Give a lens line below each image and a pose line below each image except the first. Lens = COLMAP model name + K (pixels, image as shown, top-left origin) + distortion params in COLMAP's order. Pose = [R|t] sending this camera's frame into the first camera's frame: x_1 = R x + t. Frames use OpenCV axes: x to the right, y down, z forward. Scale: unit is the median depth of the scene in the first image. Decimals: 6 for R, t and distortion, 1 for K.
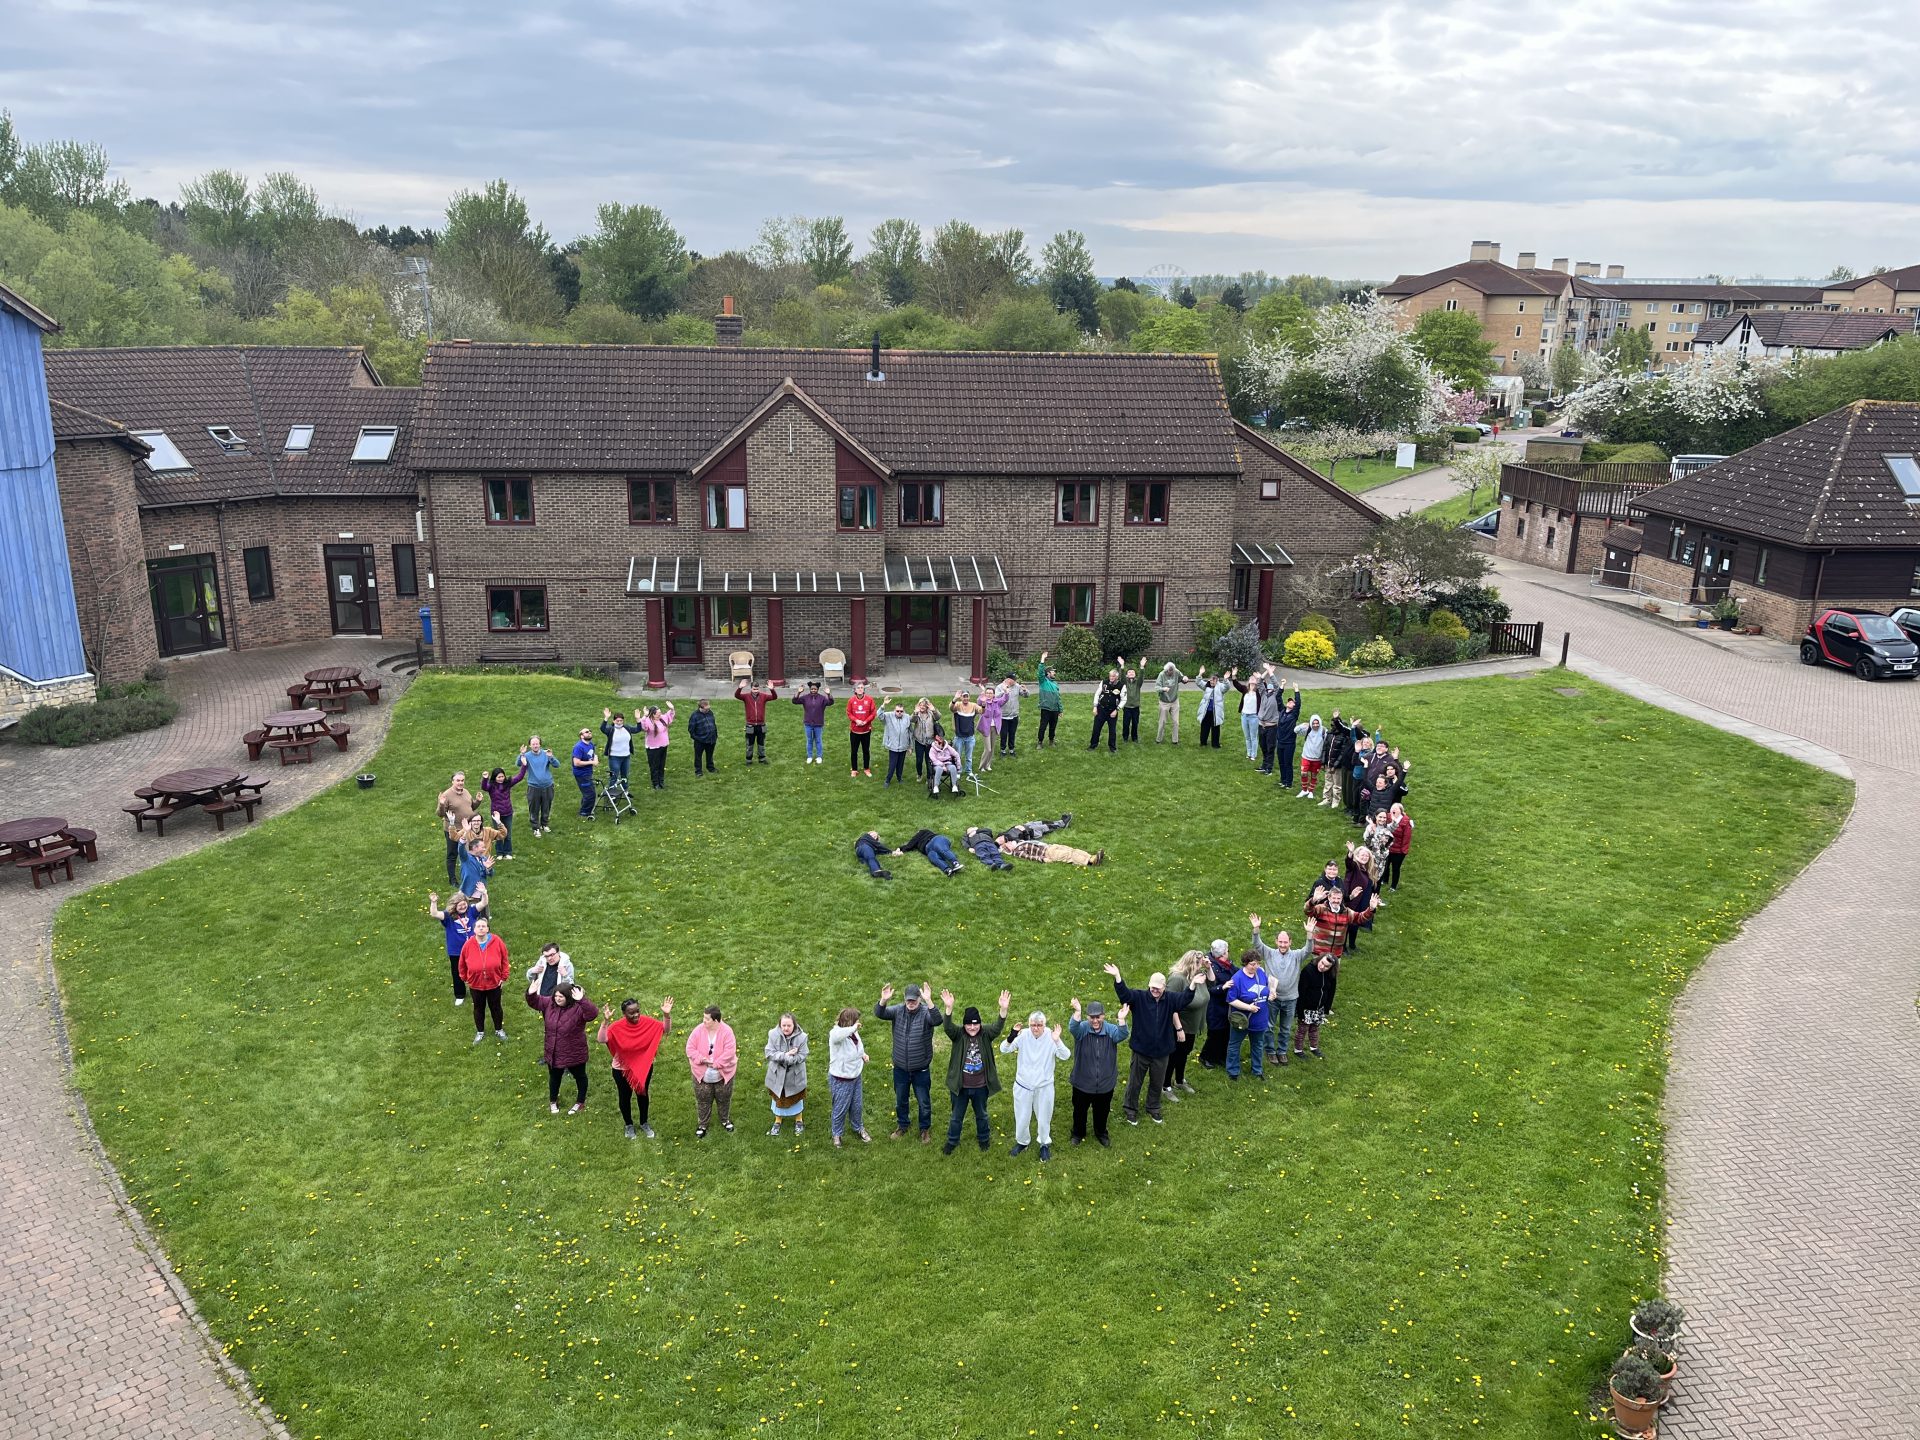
lens RADIAL K [[1465.4, 0, 959.0], [0, 1465.4, 715.9], [0, 0, 1]] dist [-0.005002, -0.002839]
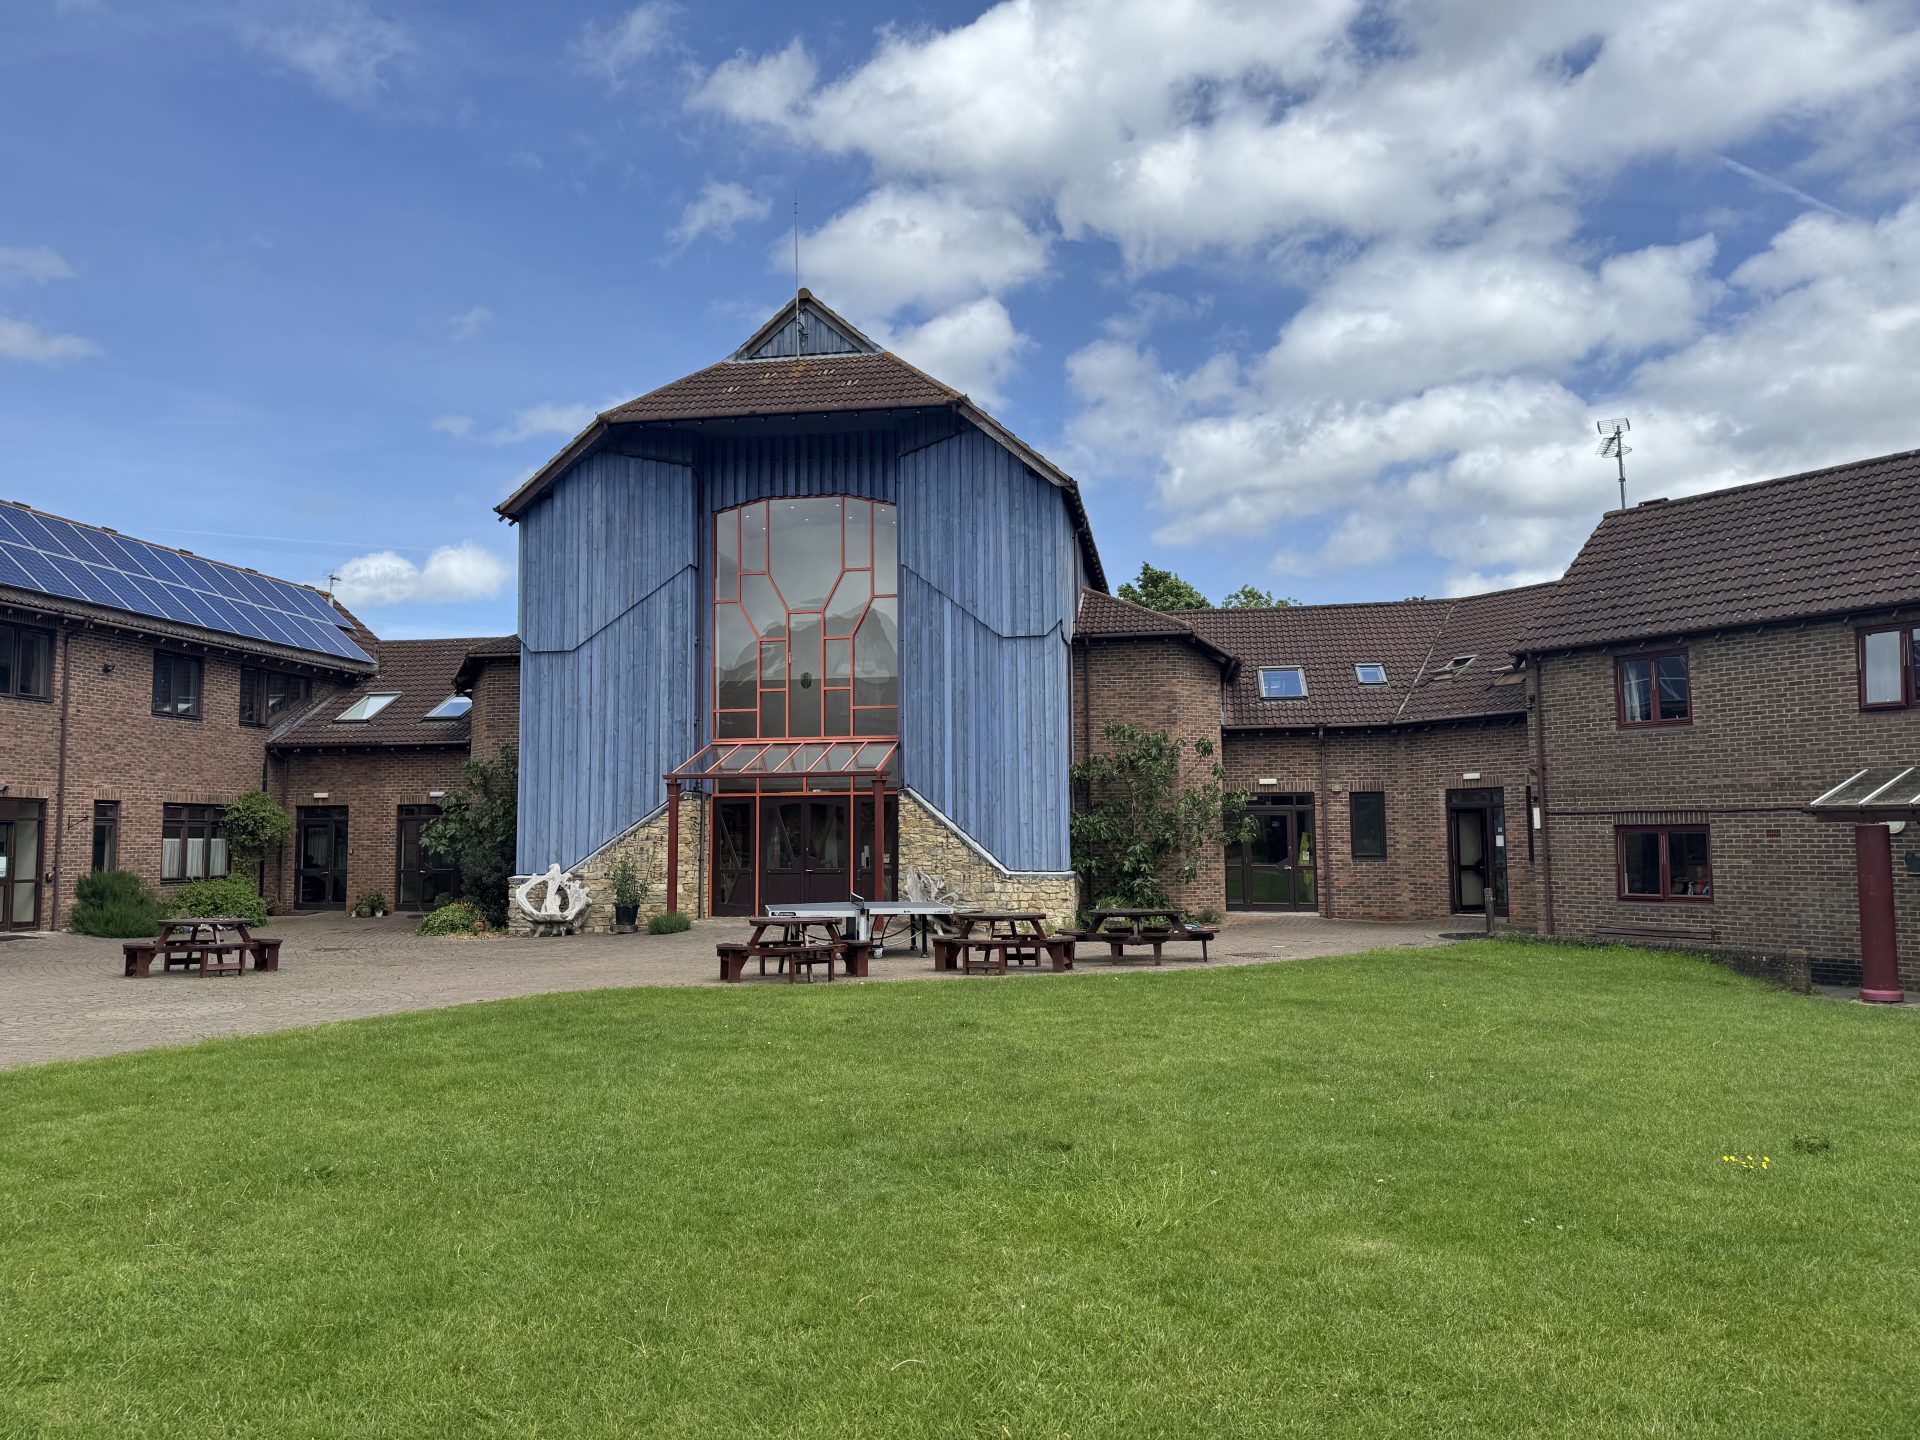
lens RADIAL K [[1326.5, 0, 952.0], [0, 1326.5, 731.9], [0, 0, 1]] dist [0.004416, -0.002561]
pose [[0.443776, -0.100918, -0.890437, 0.067961], [-0.238162, 0.944624, -0.225755, 0.071793], [0.863910, 0.312253, 0.395167, 0.509590]]
